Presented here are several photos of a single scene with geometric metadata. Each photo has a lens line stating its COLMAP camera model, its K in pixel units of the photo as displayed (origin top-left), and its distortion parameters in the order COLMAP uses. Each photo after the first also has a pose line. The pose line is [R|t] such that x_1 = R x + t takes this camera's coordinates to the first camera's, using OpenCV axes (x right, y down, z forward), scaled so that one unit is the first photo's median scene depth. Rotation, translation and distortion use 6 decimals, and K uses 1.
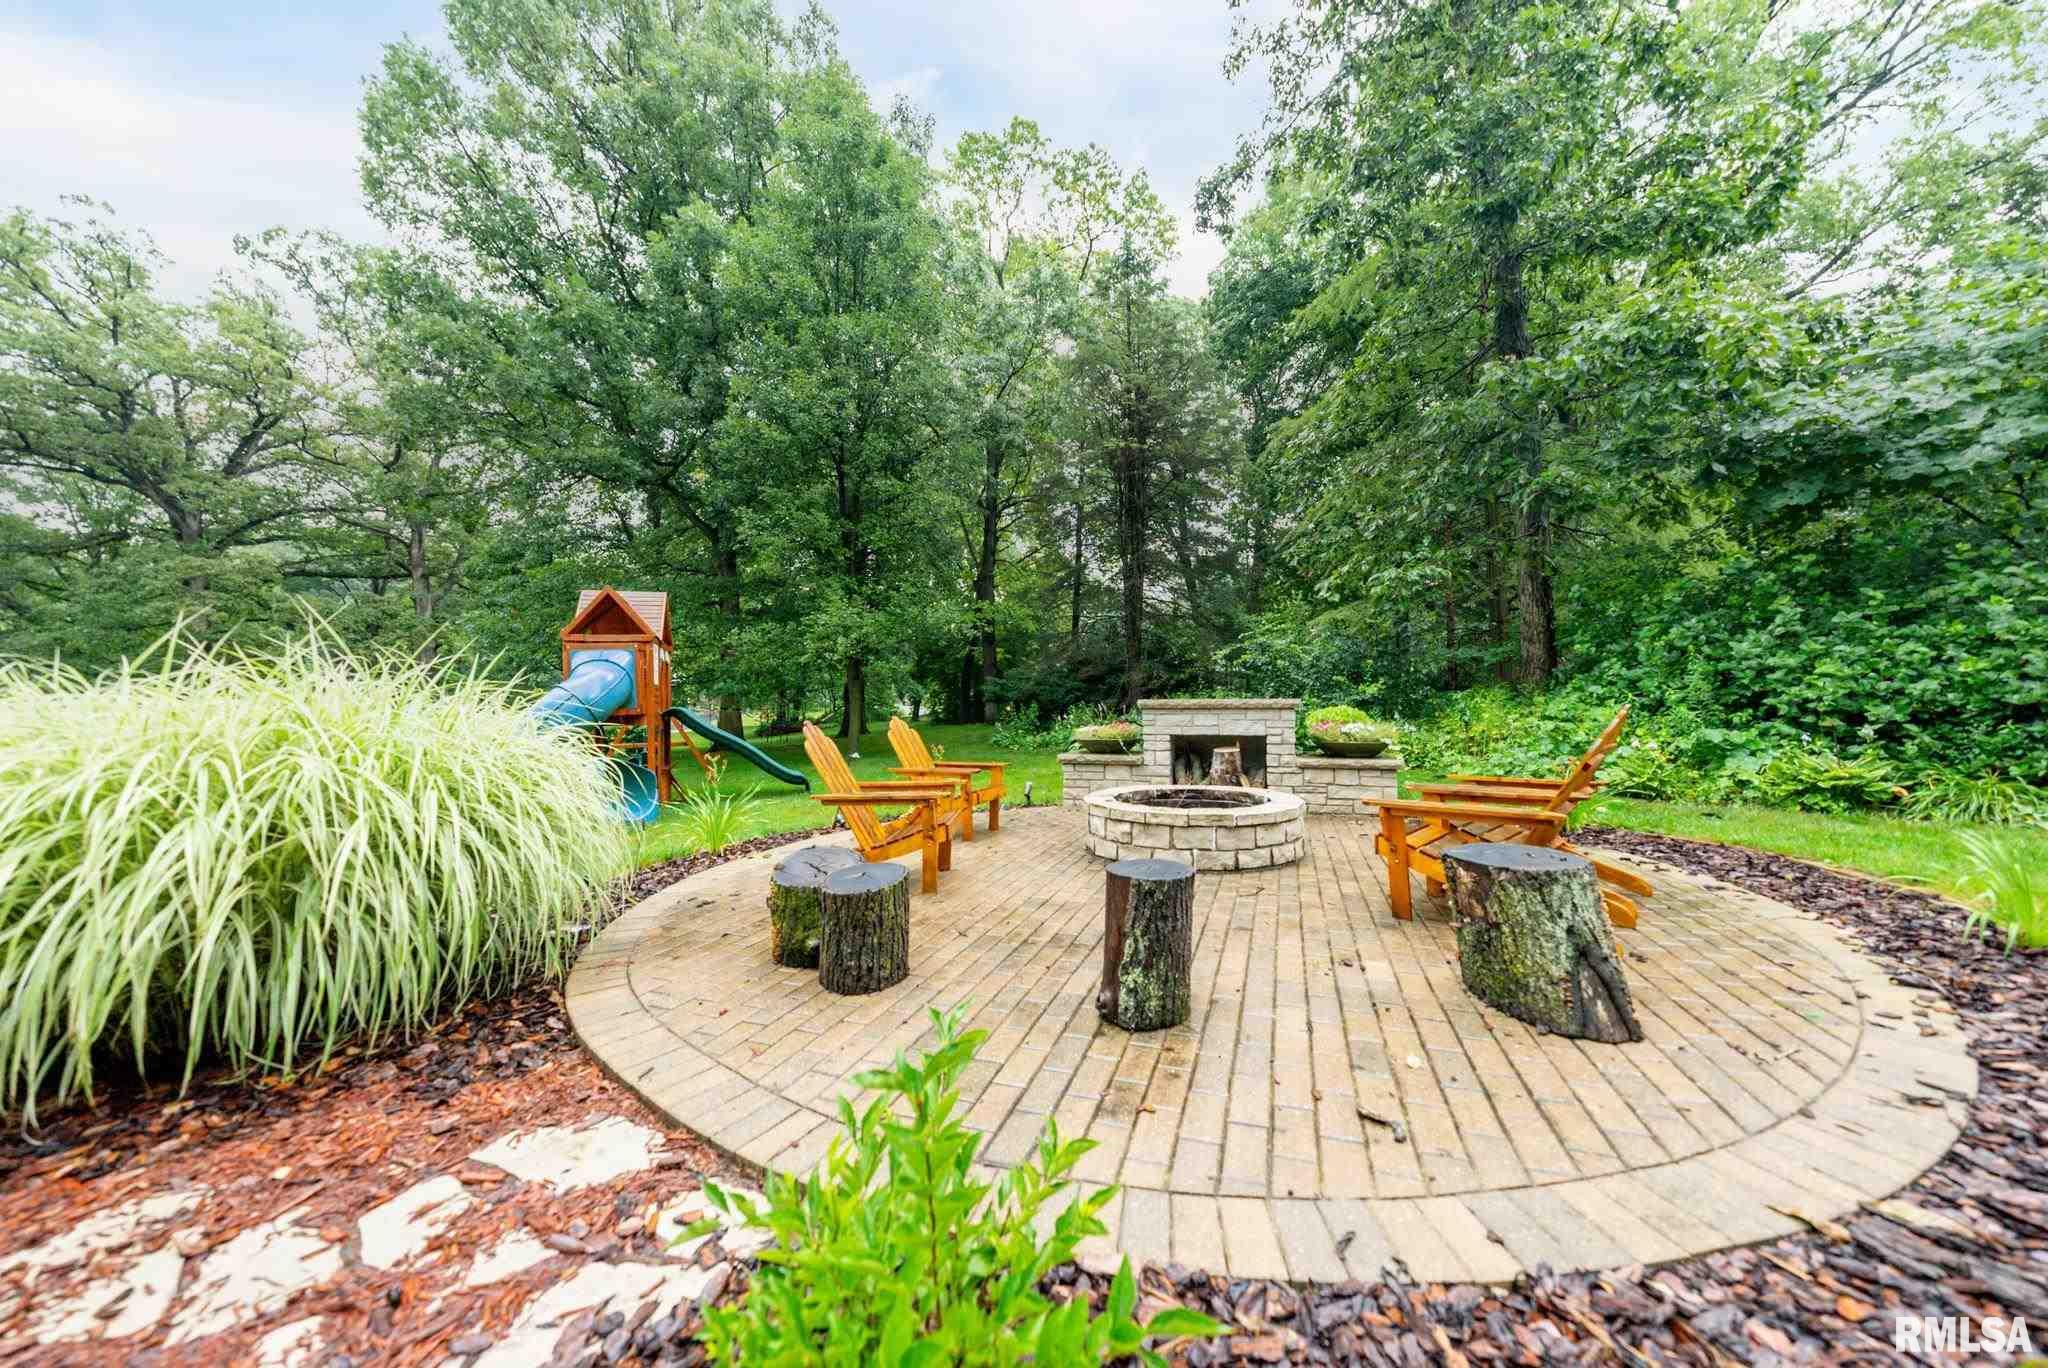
lens RADIAL K [[712.0, 0, 1023.2], [0, 712.0, 715.1], [0, 0, 1]] dist [0.001182, 0.000122]
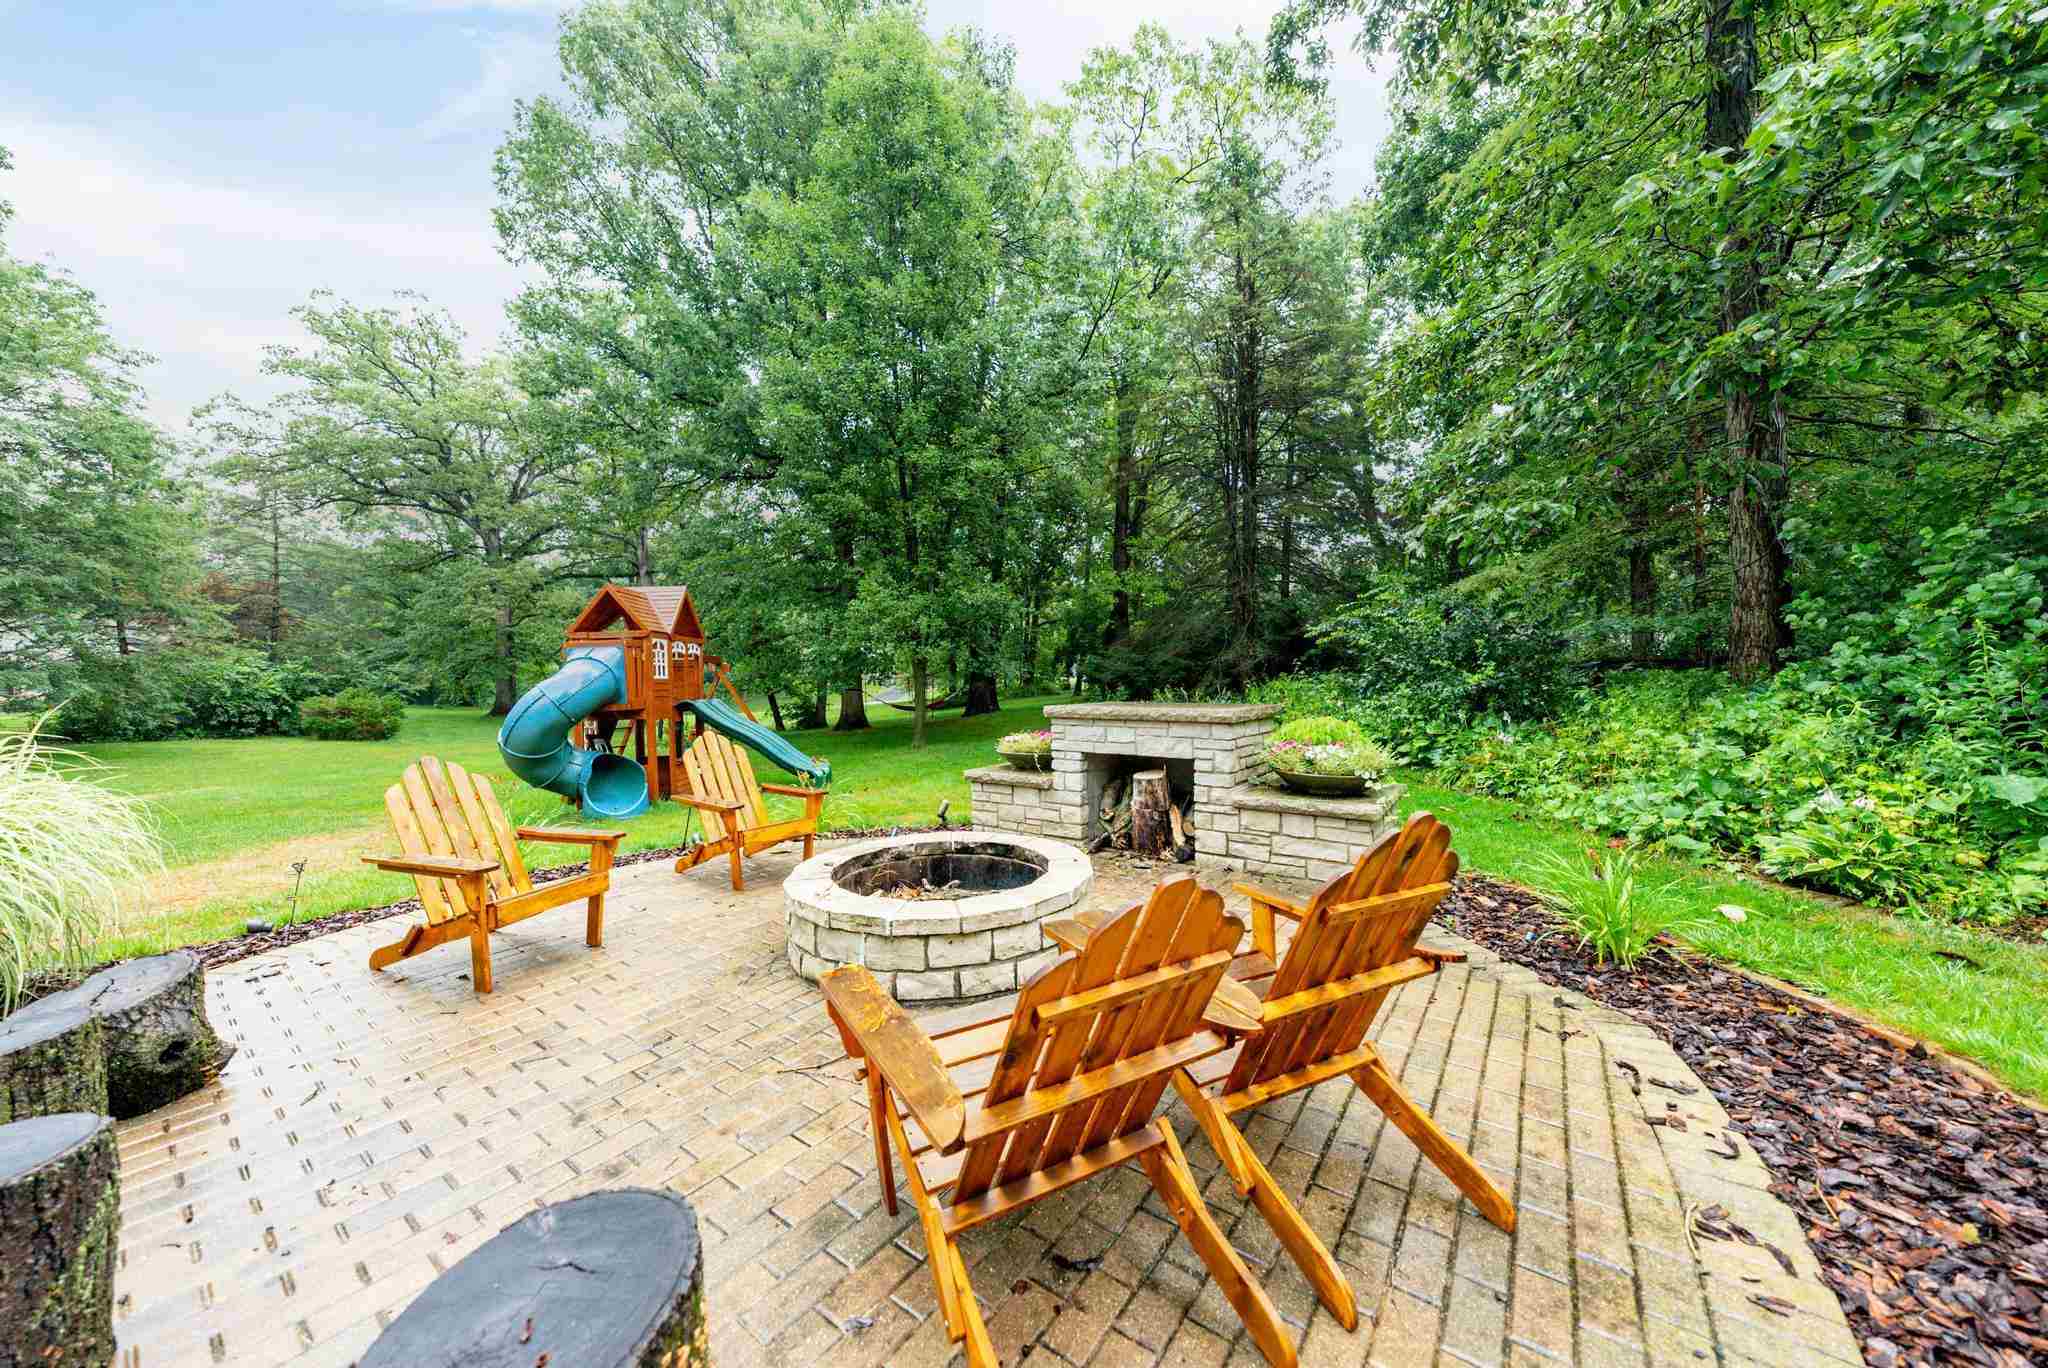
lens RADIAL K [[700.0, 0, 1024.3], [0, 700.0, 714.8], [0, 0, 1]] dist [-0.001872, 0.000070]
pose [[0.957561, 0.011028, -0.288019, 0.359449], [0.001822, 0.999016, 0.044307, -0.045821], [0.288224, -0.042951, 0.956599, 0.255465]]
